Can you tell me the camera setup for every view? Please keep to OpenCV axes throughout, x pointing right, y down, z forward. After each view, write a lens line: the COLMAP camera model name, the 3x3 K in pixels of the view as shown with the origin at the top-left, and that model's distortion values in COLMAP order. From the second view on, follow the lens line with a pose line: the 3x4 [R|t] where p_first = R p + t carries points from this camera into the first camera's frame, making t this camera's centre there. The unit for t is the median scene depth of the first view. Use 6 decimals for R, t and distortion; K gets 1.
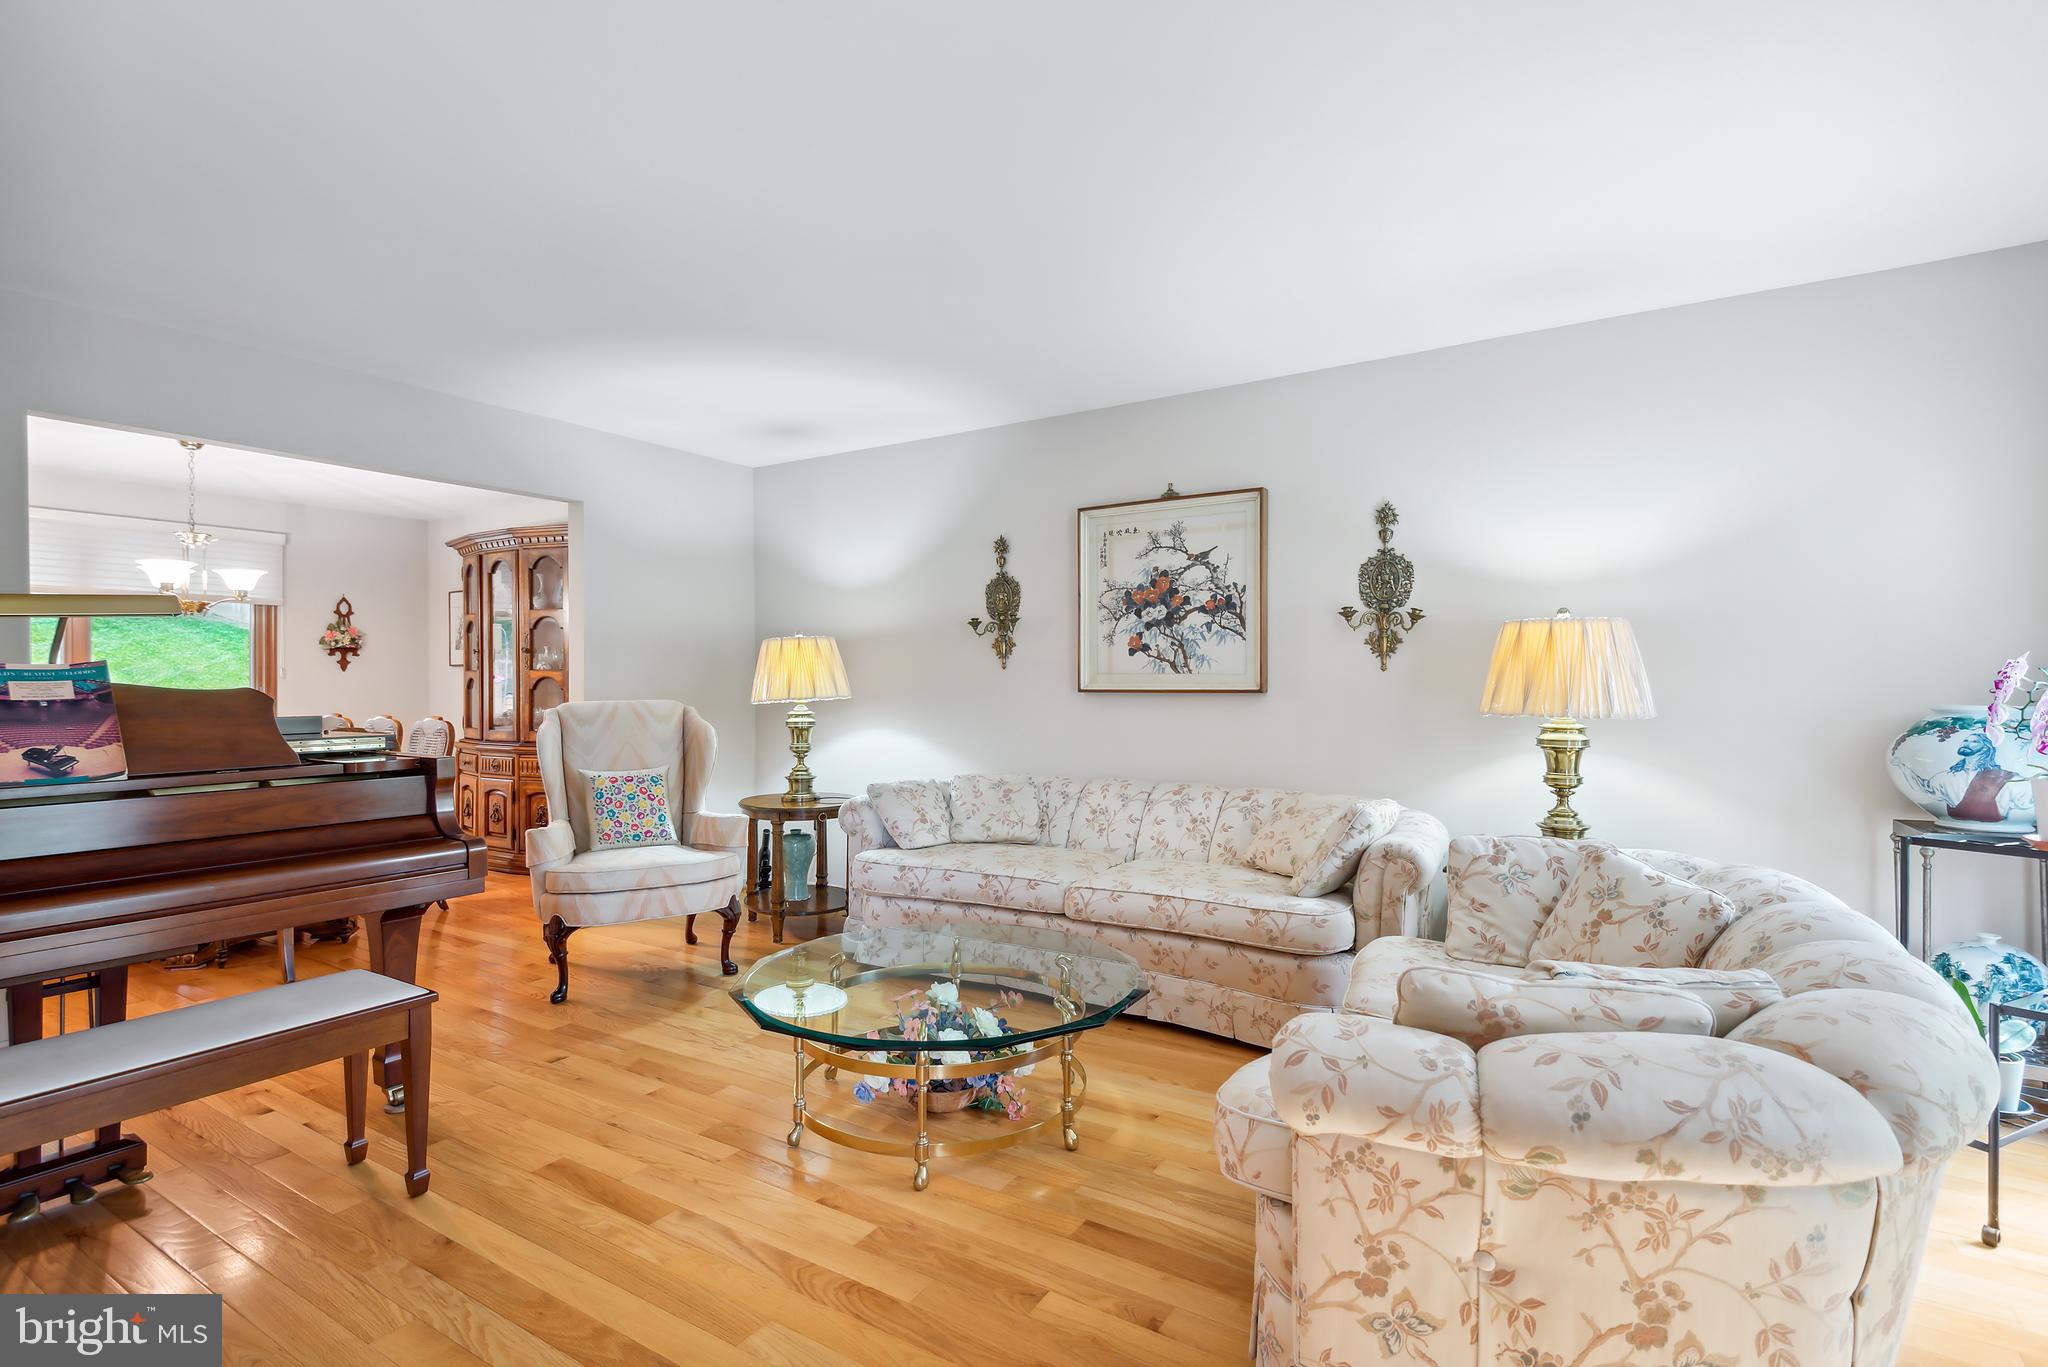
lens RADIAL K [[936.1, 0, 1029.2], [0, 936.1, 682.9], [0, 0, 1]] dist [0.003527, 0.000151]
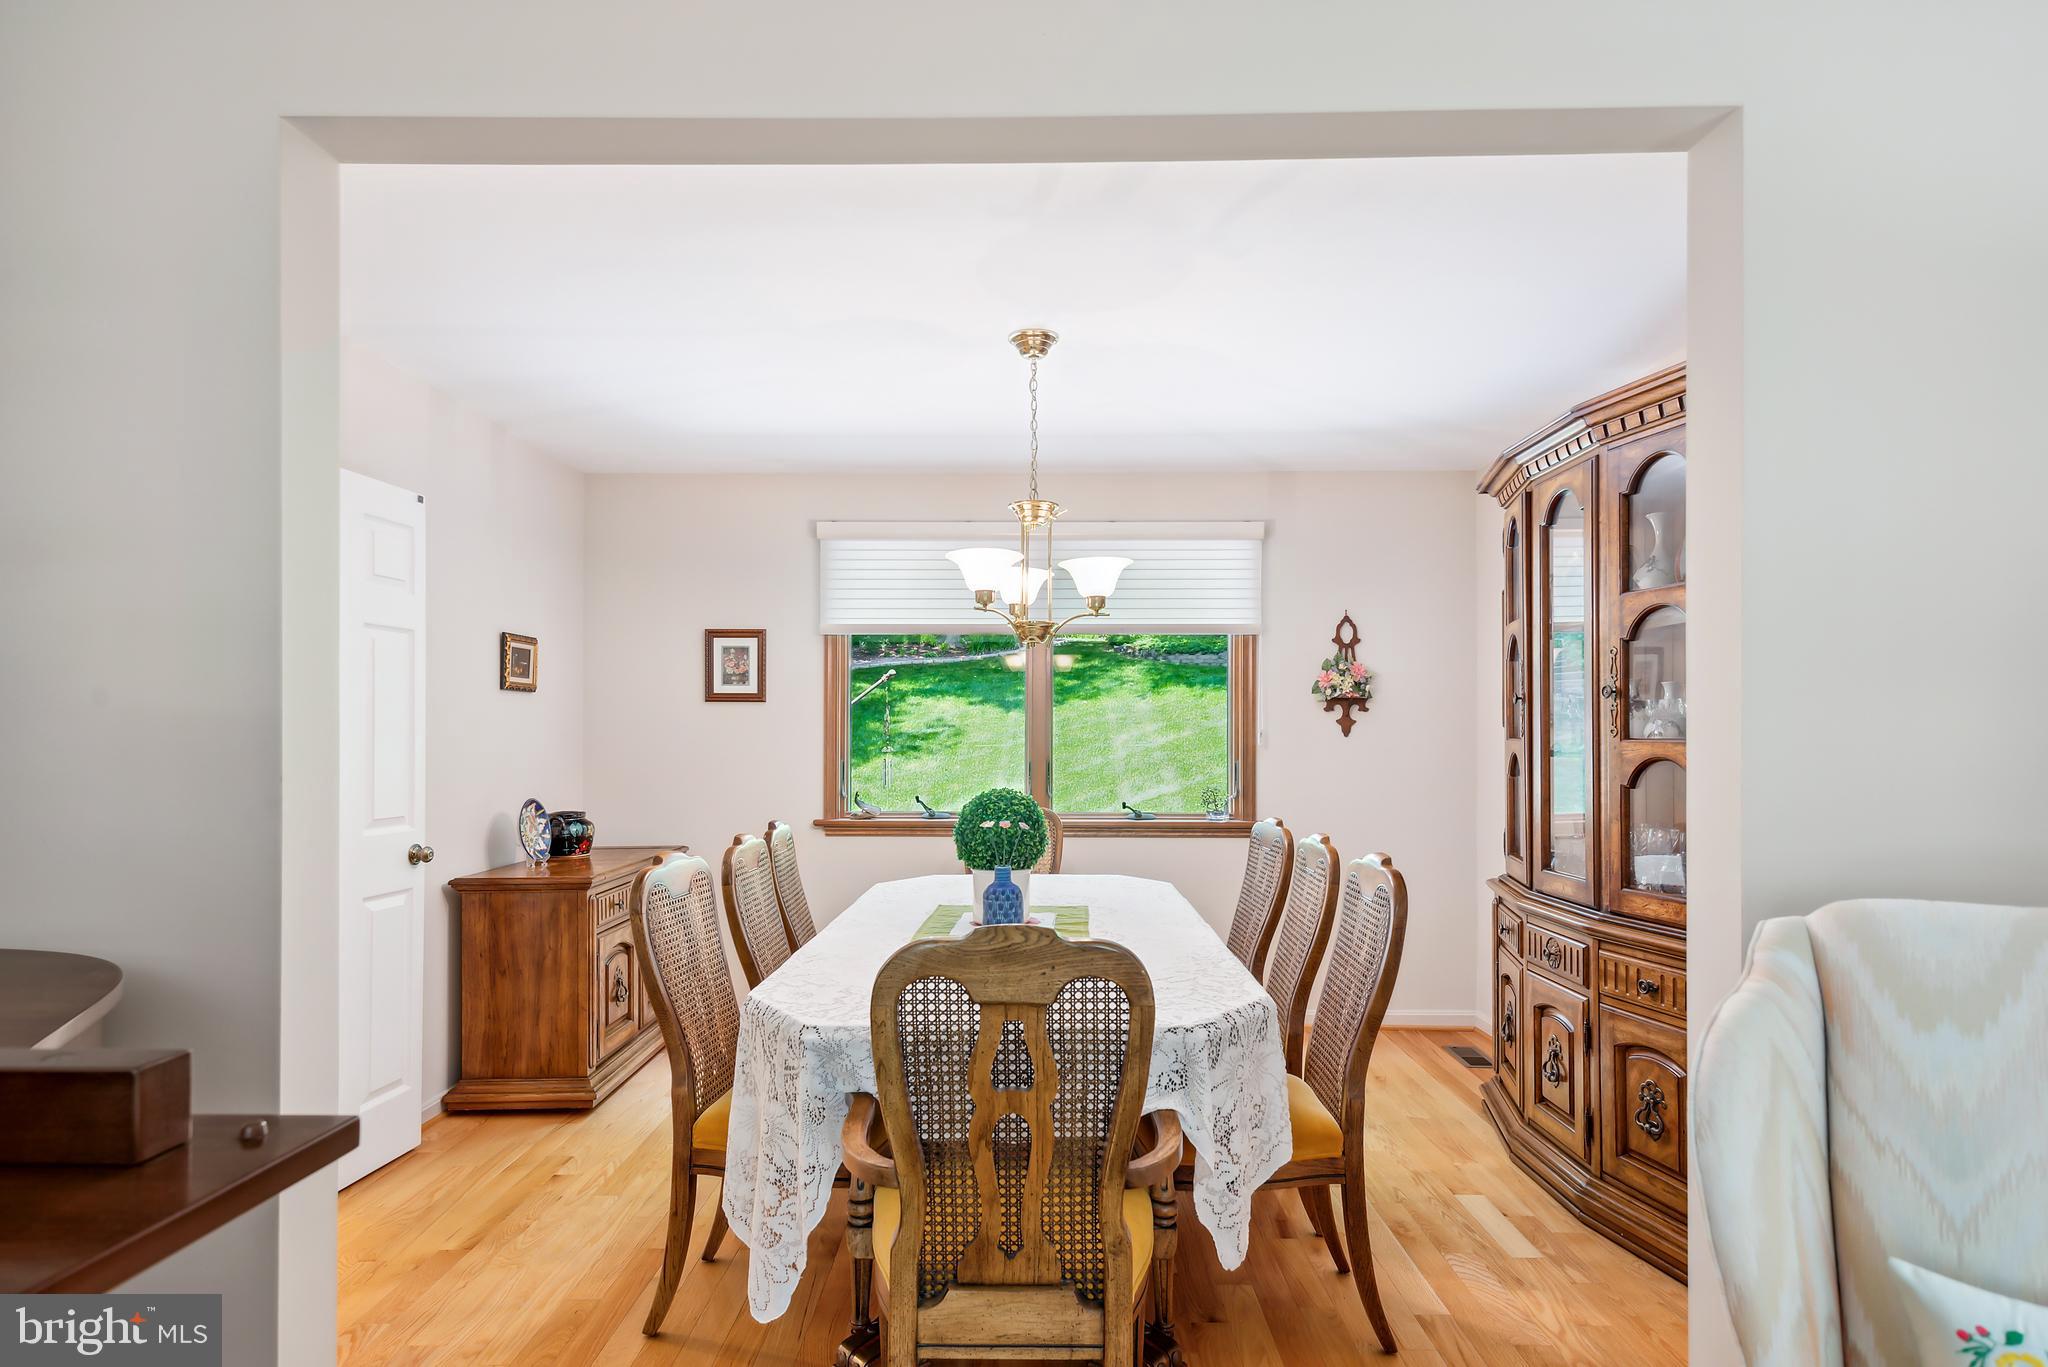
lens RADIAL K [[1129.1, 0, 1052.4], [0, 1129.1, 723.8], [0, 0, 1]] dist [0.002699, 0.000180]
pose [[0.529812, -0.007385, -0.848083, -0.234597], [-0.002837, 0.999941, -0.010479, -0.014086], [0.848111, 0.007958, 0.529759, 0.502607]]
